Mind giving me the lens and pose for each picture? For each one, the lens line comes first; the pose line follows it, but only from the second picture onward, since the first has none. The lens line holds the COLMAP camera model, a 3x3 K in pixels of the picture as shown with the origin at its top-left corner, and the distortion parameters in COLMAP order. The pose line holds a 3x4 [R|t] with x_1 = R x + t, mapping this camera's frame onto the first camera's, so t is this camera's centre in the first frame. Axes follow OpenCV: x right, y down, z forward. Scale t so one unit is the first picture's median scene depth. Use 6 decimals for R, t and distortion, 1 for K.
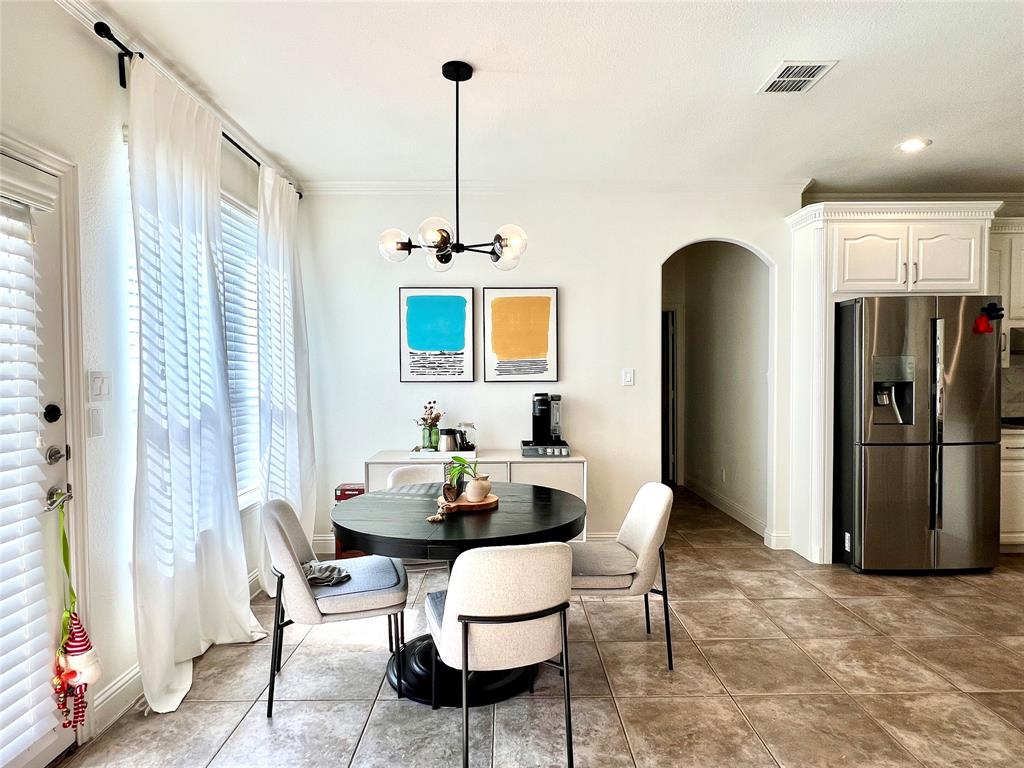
lens RADIAL K [[577.2, 0, 508.4], [0, 577.2, 386.0], [0, 0, 1]] dist [-0.005602, 0.003081]
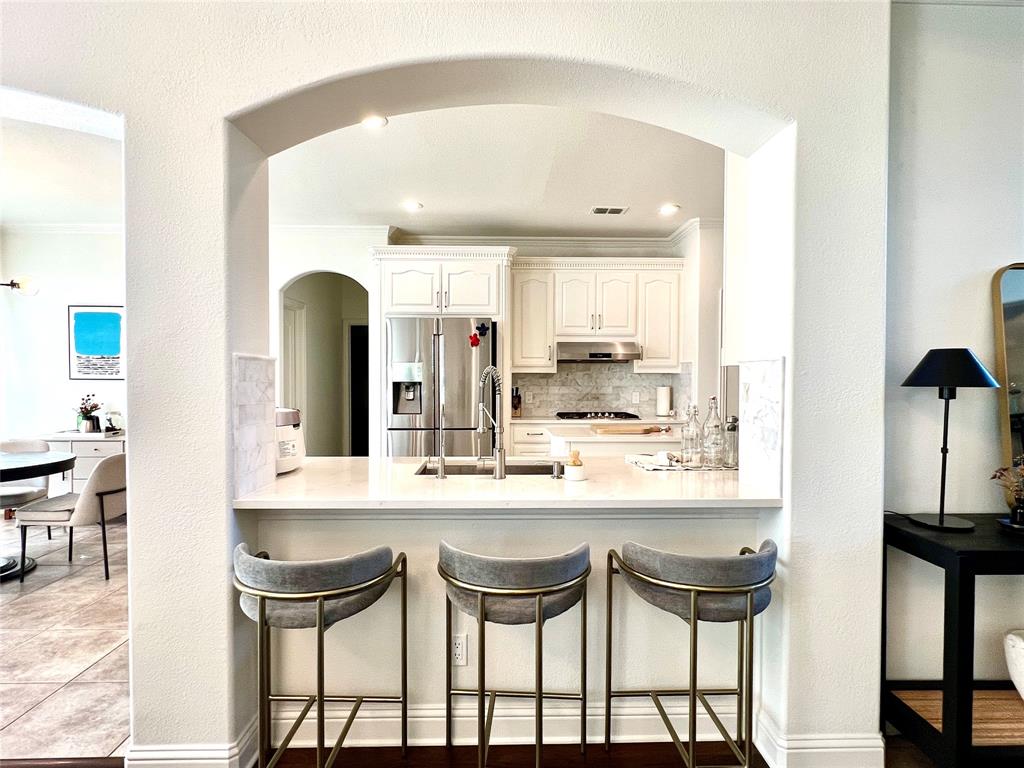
lens RADIAL K [[544.8, 0, 513.3], [0, 544.8, 387.5], [0, 0, 1]] dist [-0.001324, -0.000129]
pose [[0.999750, 0.009643, 0.020166, 0.787069], [-0.009461, 0.999914, -0.009109, 0.013226], [-0.020252, 0.008916, 0.999755, -0.231606]]
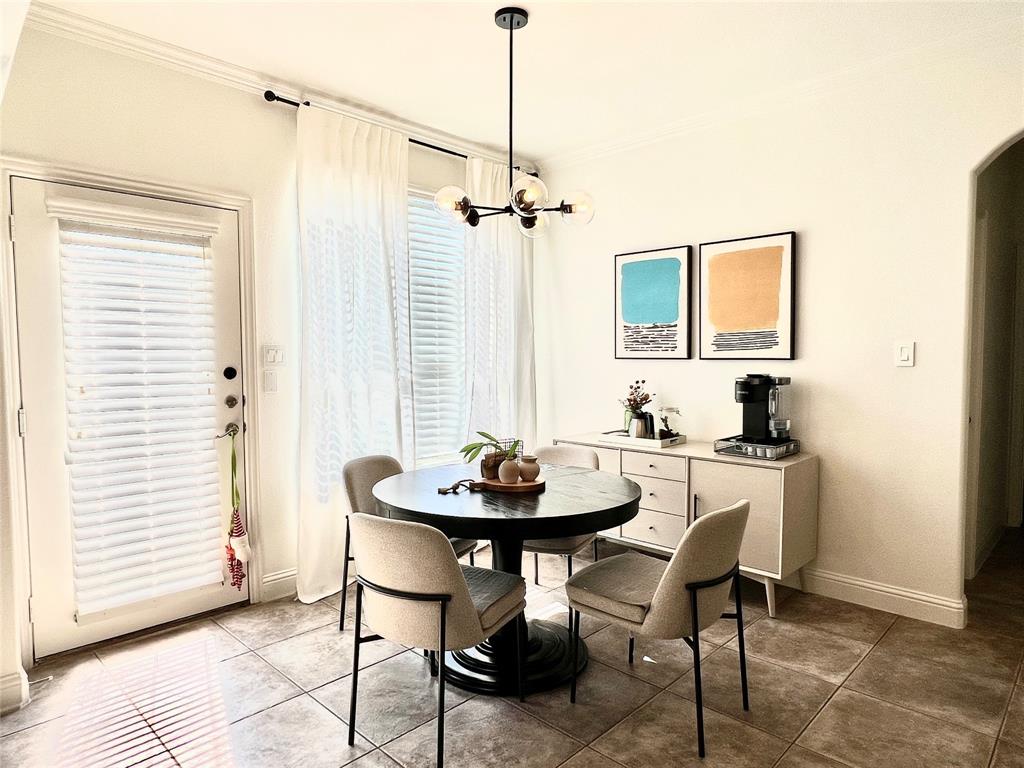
lens RADIAL K [[626.1, 0, 507.2], [0, 626.1, 383.9], [0, 0, 1]] dist [-0.004301, 0.001437]
pose [[0.706183, 0.036509, -0.707087, 0.404845], [-0.019468, 0.999293, 0.032154, 0.004908], [0.707762, -0.008941, 0.706395, 0.177342]]
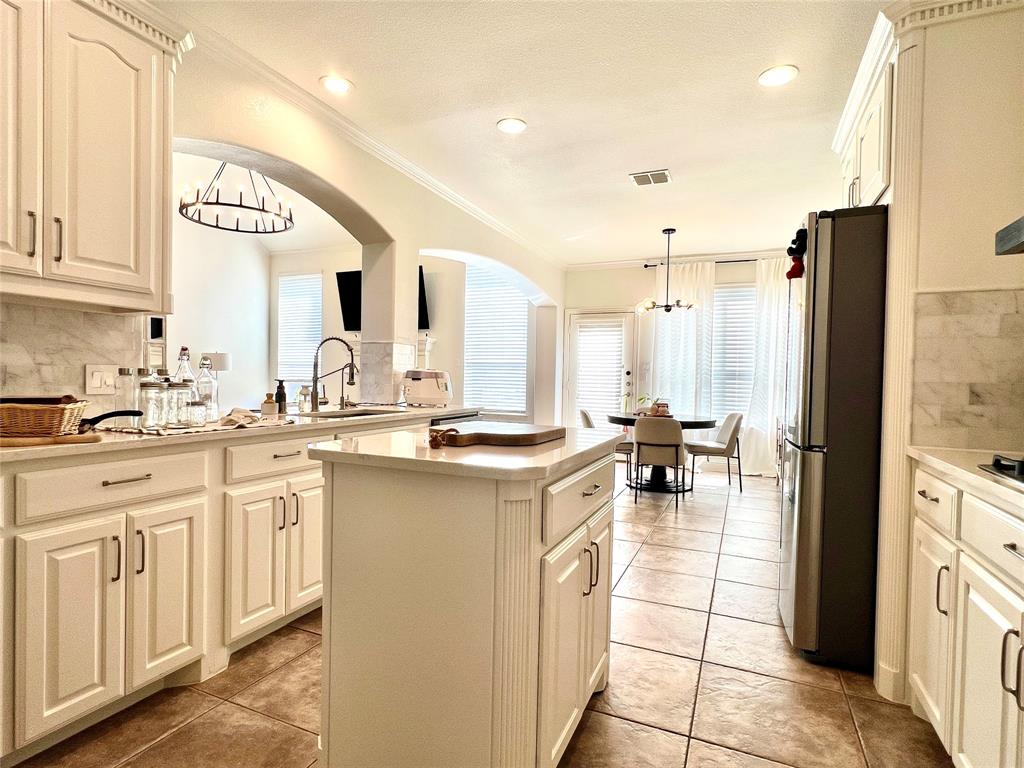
lens RADIAL K [[525.7, 0, 512.2], [0, 525.7, 389.5], [0, 0, 1]] dist [-0.005382, -0.000579]
pose [[-0.415075, 0.020045, -0.909566, 1.348770], [-0.041770, 0.998283, 0.041062, 0.021329], [0.908828, 0.055037, -0.413525, 0.847809]]
